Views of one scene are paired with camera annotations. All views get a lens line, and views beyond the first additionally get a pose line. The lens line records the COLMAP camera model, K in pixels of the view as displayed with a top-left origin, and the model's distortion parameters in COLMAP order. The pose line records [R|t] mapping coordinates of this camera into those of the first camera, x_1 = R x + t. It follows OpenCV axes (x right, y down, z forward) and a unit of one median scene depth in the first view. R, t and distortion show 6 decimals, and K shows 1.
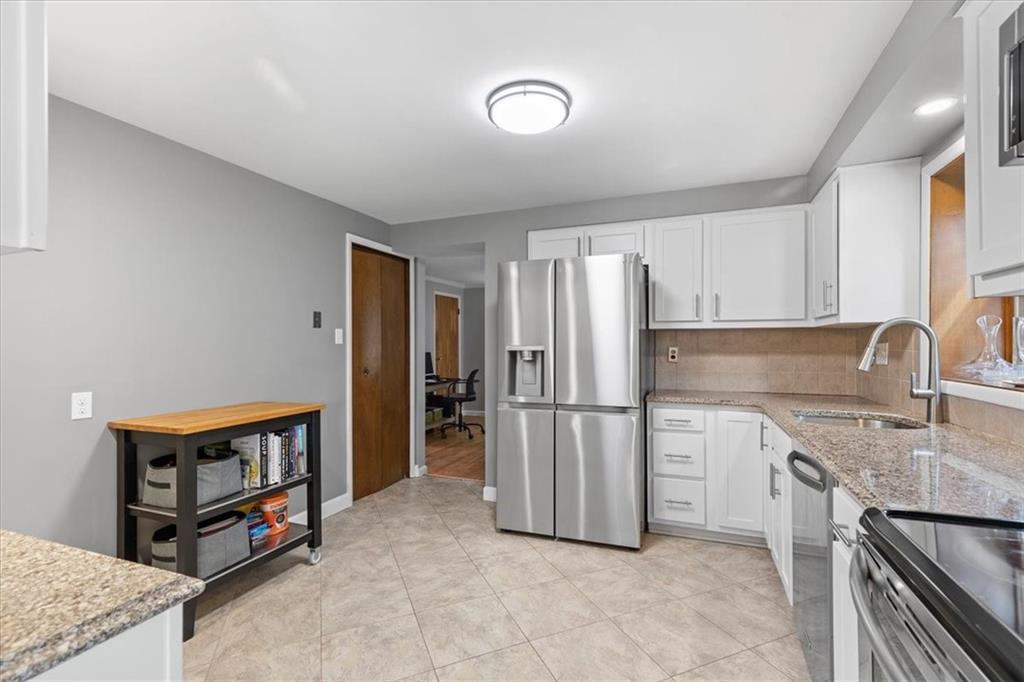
lens RADIAL K [[462.1, 0, 513.4], [0, 462.1, 342.5], [0, 0, 1]] dist [0.011655, -0.001502]
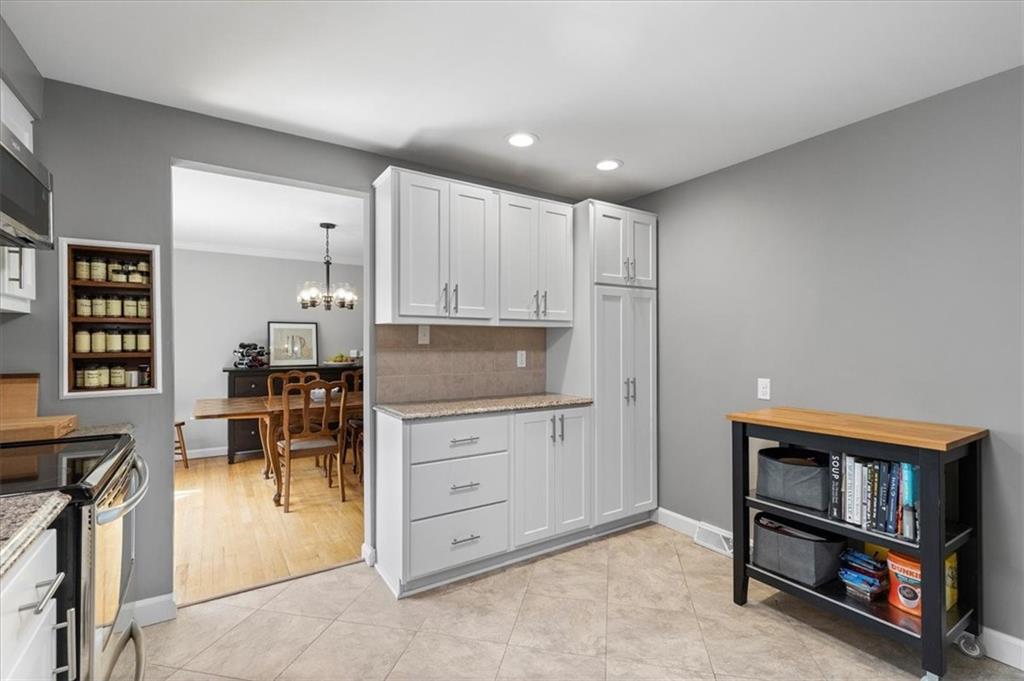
lens RADIAL K [[462.1, 0, 508.6], [0, 462.1, 342.7], [0, 0, 1]] dist [0.011655, -0.001502]
pose [[-0.577219, 0.006801, -0.816561, 0.481139], [0.008854, 0.999959, 0.002070, -0.000165], [0.816542, -0.006035, -0.577255, 1.088177]]
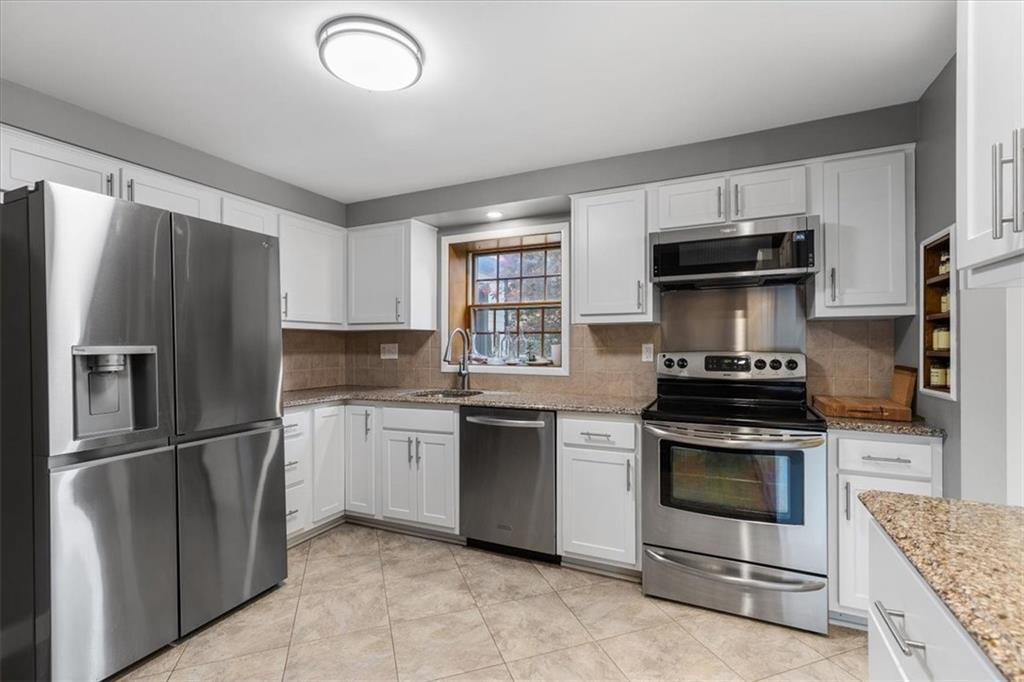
lens RADIAL K [[462.1, 0, 515.7], [0, 462.1, 342.7], [0, 0, 1]] dist [0.011655, -0.001502]
pose [[0.053250, 0.007591, 0.998552, -0.724398], [-0.003221, 0.999967, -0.007430, 0.008062], [-0.998576, -0.002821, 0.053273, 0.655524]]
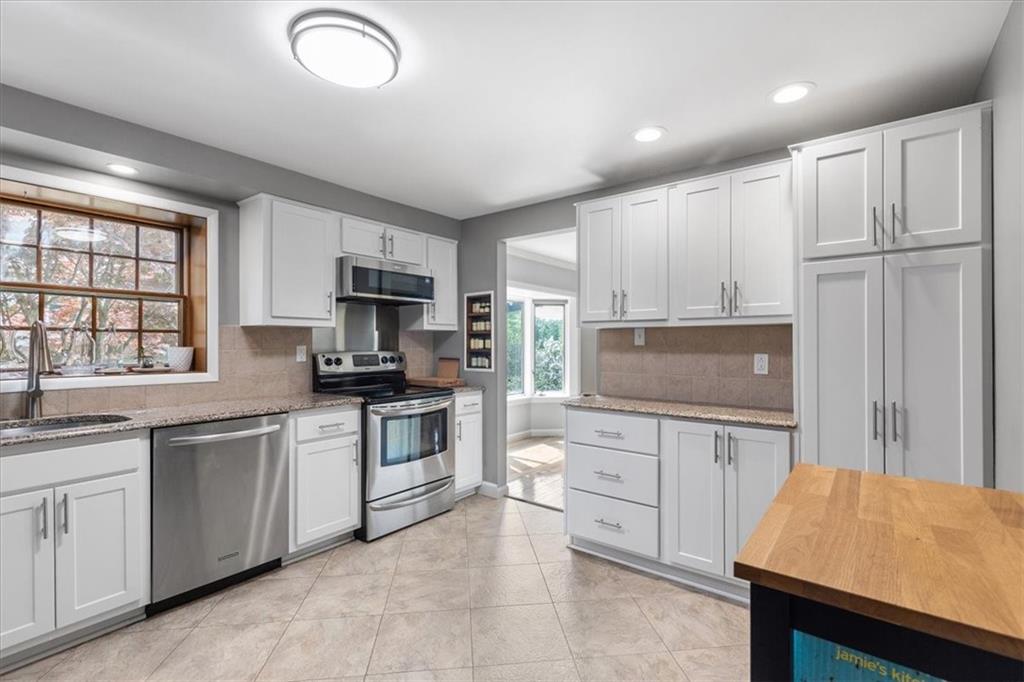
lens RADIAL K [[462.1, 0, 518.7], [0, 462.1, 342.8], [0, 0, 1]] dist [0.011655, -0.001502]
pose [[-0.963498, 0.006970, 0.267624, -0.439971], [0.004066, 0.999927, -0.011403, 0.010913], [-0.267684, -0.009899, -0.963456, 1.587237]]
